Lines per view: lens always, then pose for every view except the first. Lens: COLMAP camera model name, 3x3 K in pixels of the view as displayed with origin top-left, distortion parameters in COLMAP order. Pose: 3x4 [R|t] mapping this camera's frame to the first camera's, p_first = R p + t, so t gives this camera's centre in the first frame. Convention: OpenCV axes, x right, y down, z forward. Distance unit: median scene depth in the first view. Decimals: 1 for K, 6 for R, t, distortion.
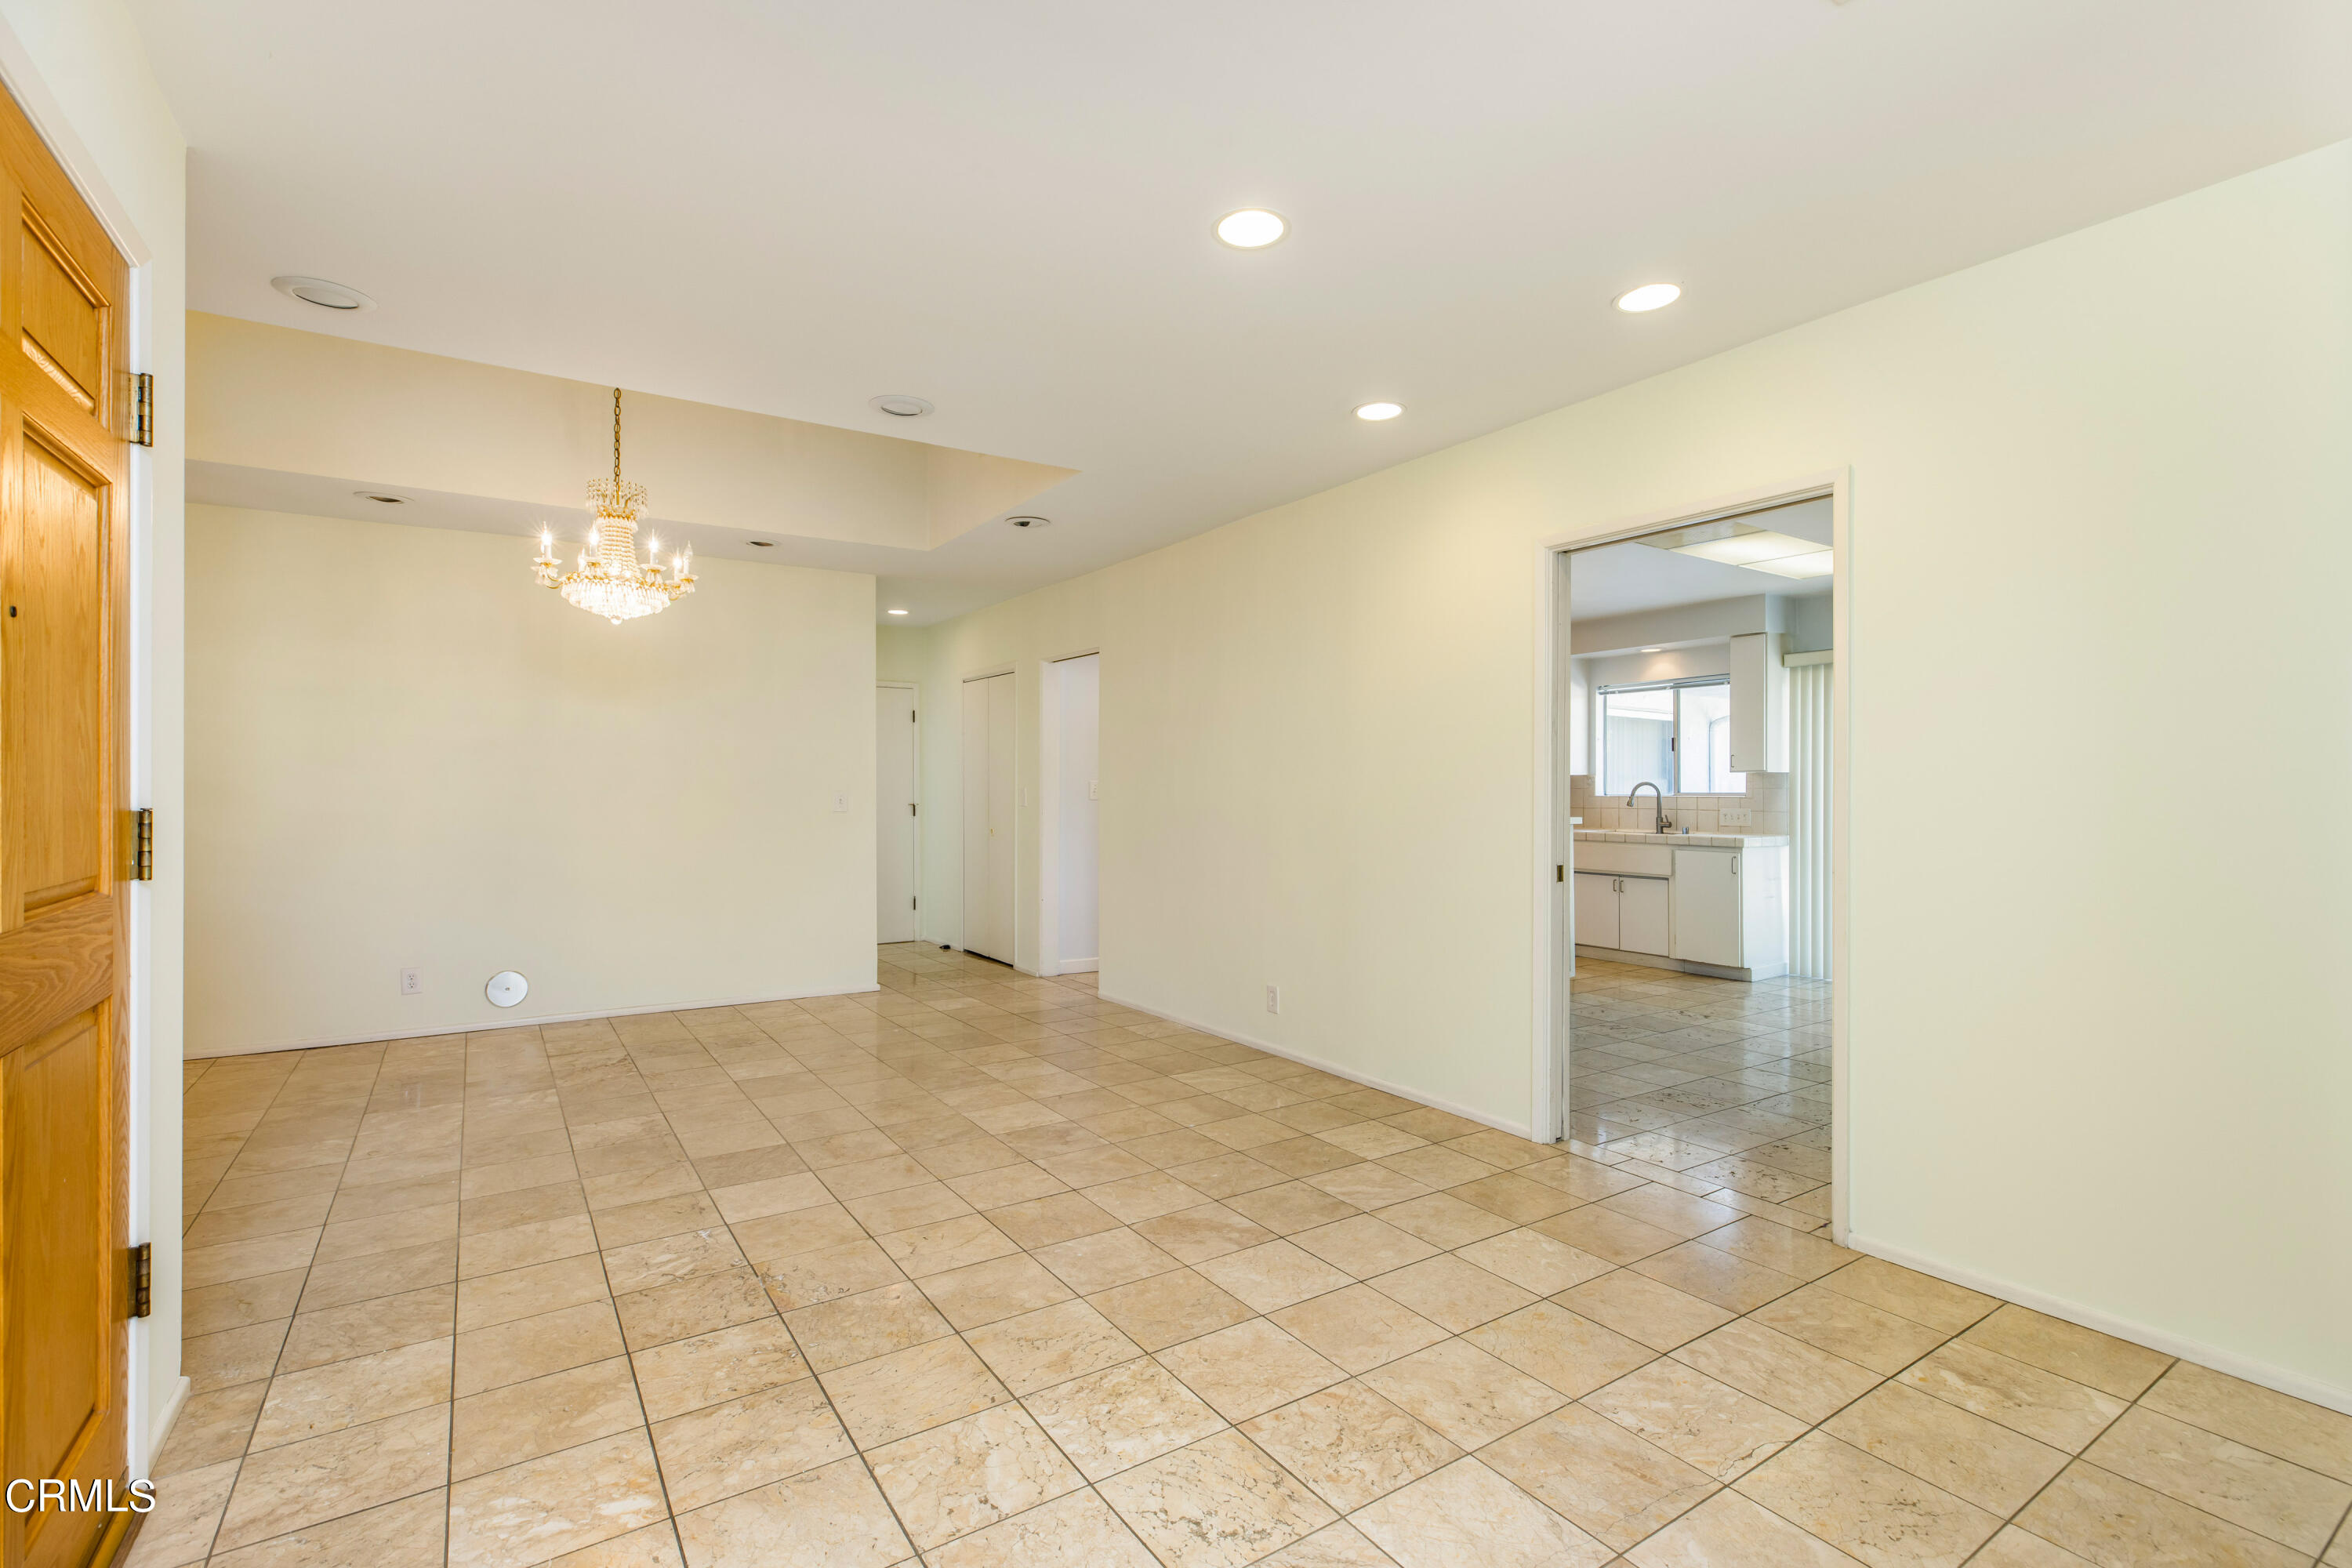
lens RADIAL K [[1065.2, 0, 1173.5], [0, 1065.2, 775.6], [0, 0, 1]] dist [0.000552, -0.000736]
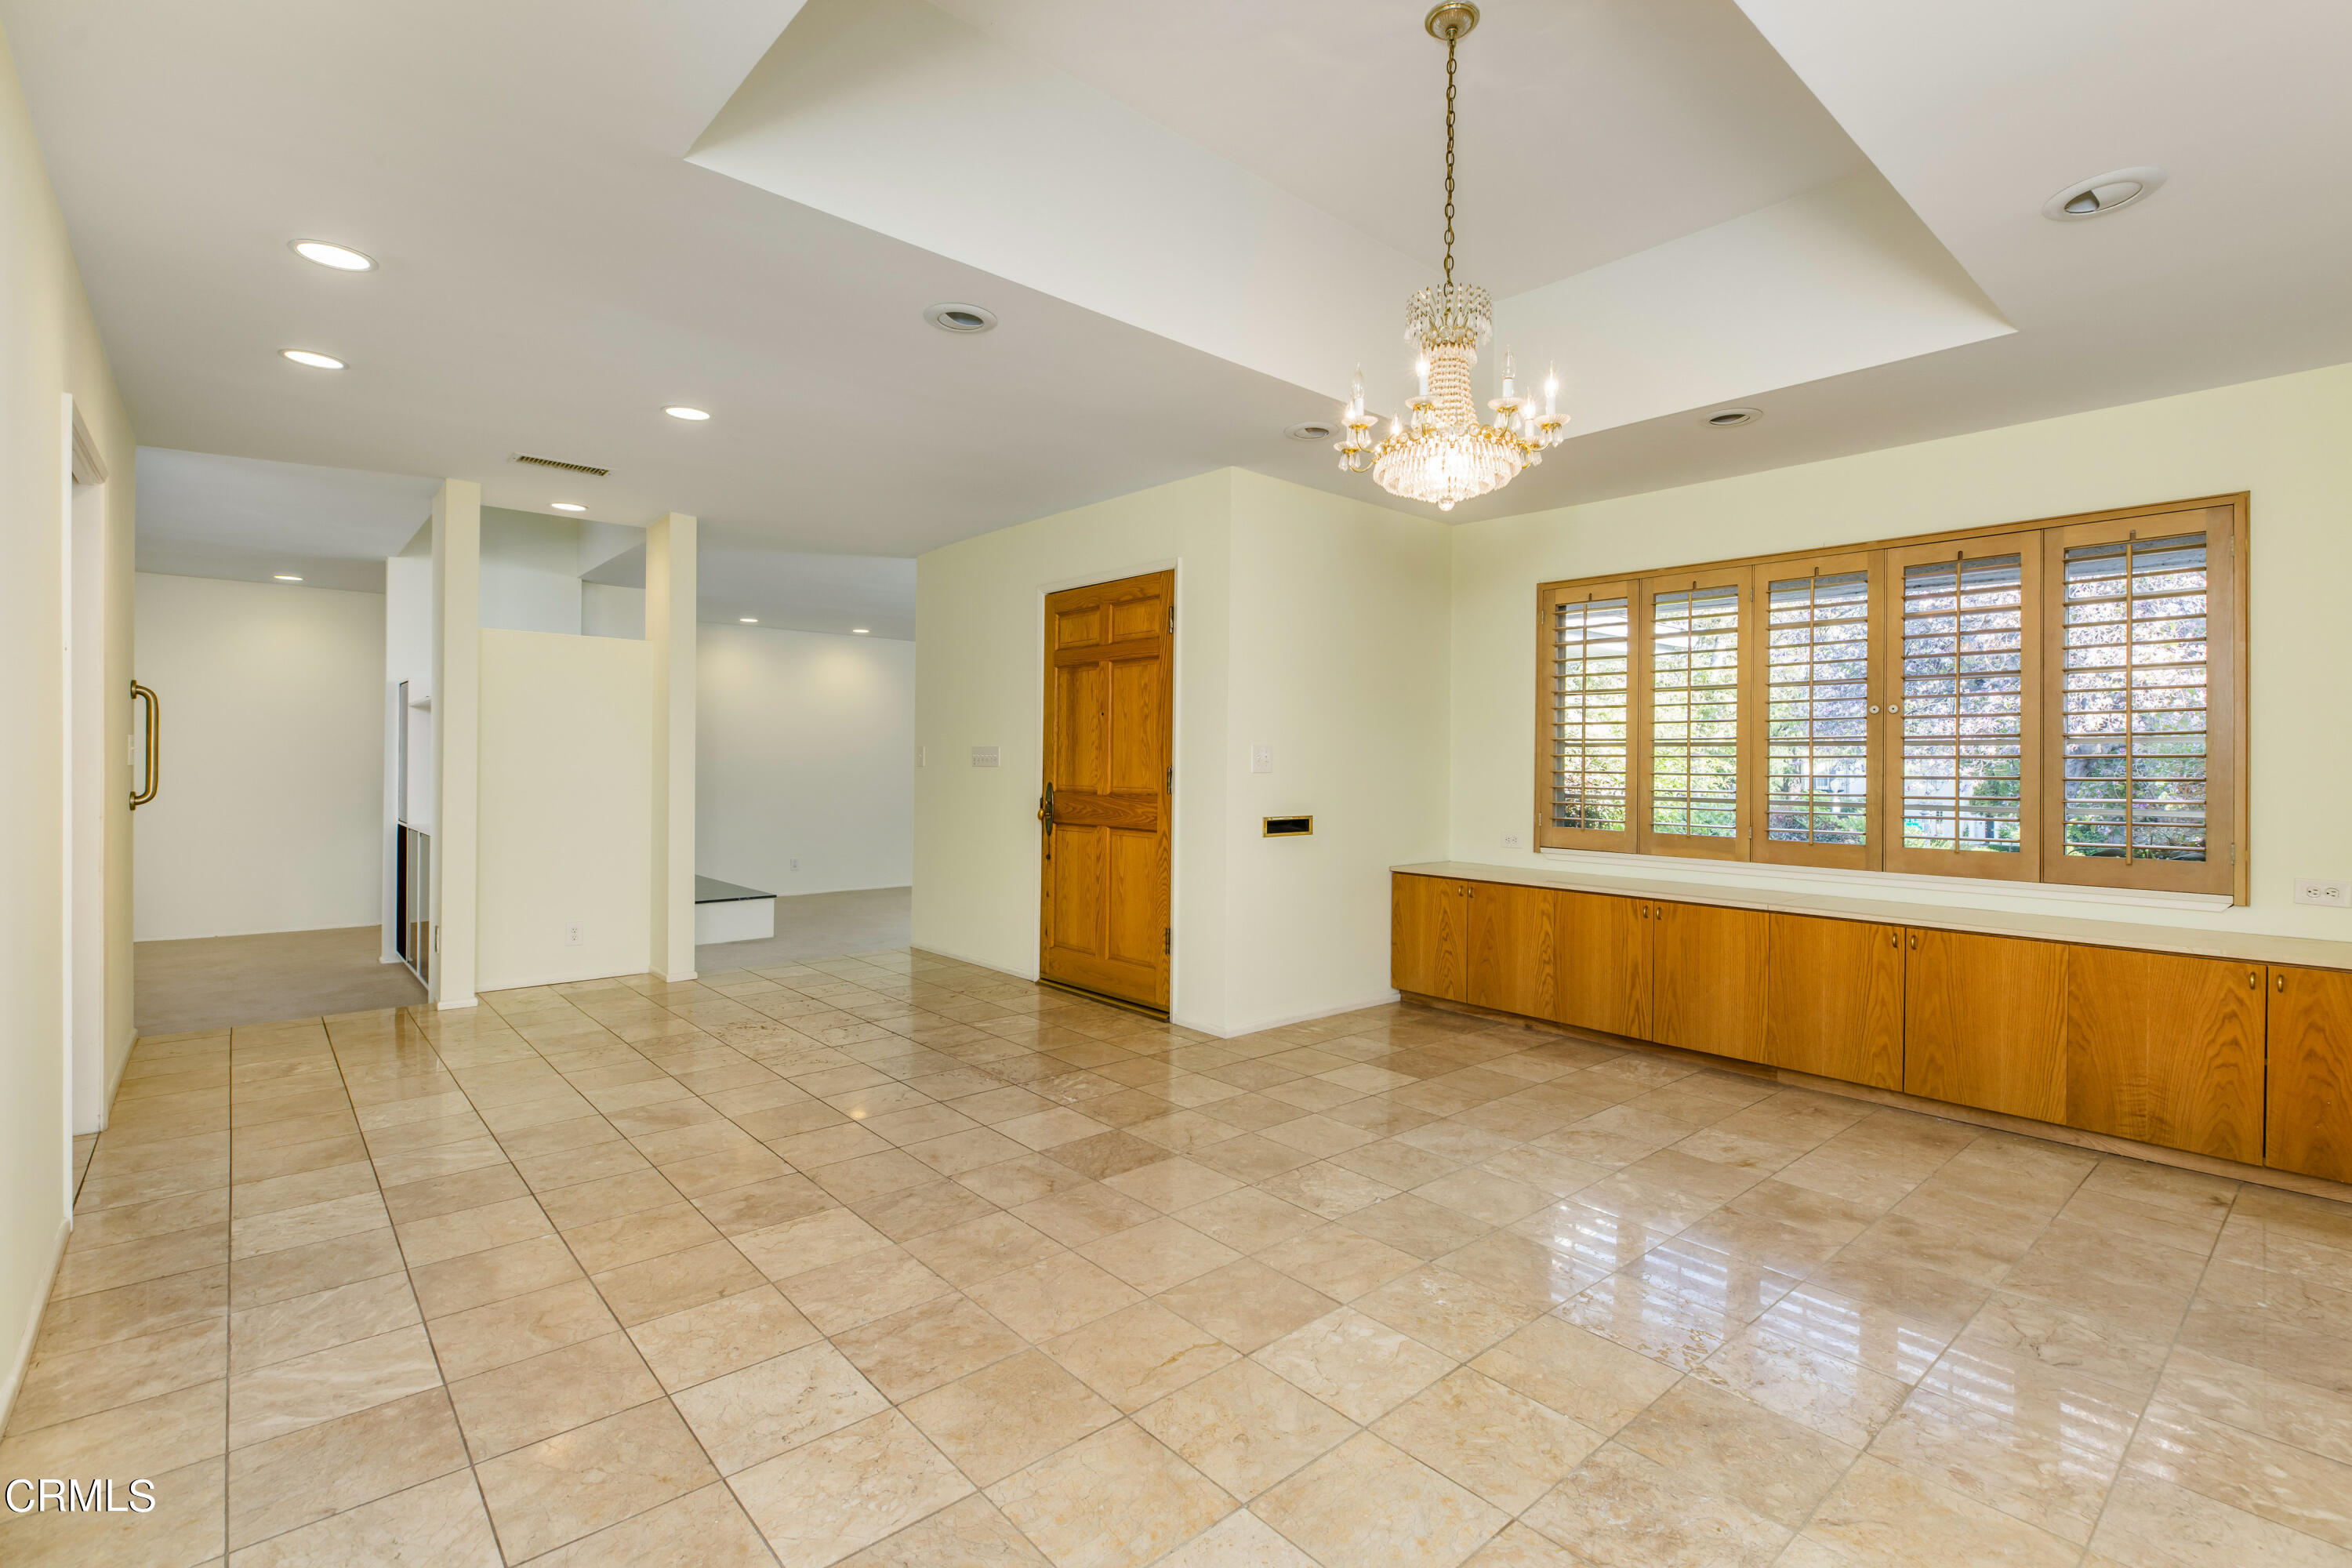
lens RADIAL K [[1065.2, 0, 1176.0], [0, 1065.2, 778.0], [0, 0, 1]] dist [0.000552, -0.000736]
pose [[-0.990347, -0.008917, -0.138320, -0.315516], [-0.009343, 0.999953, 0.002434, 0.027498], [0.138292, 0.003703, -0.990385, 1.897453]]
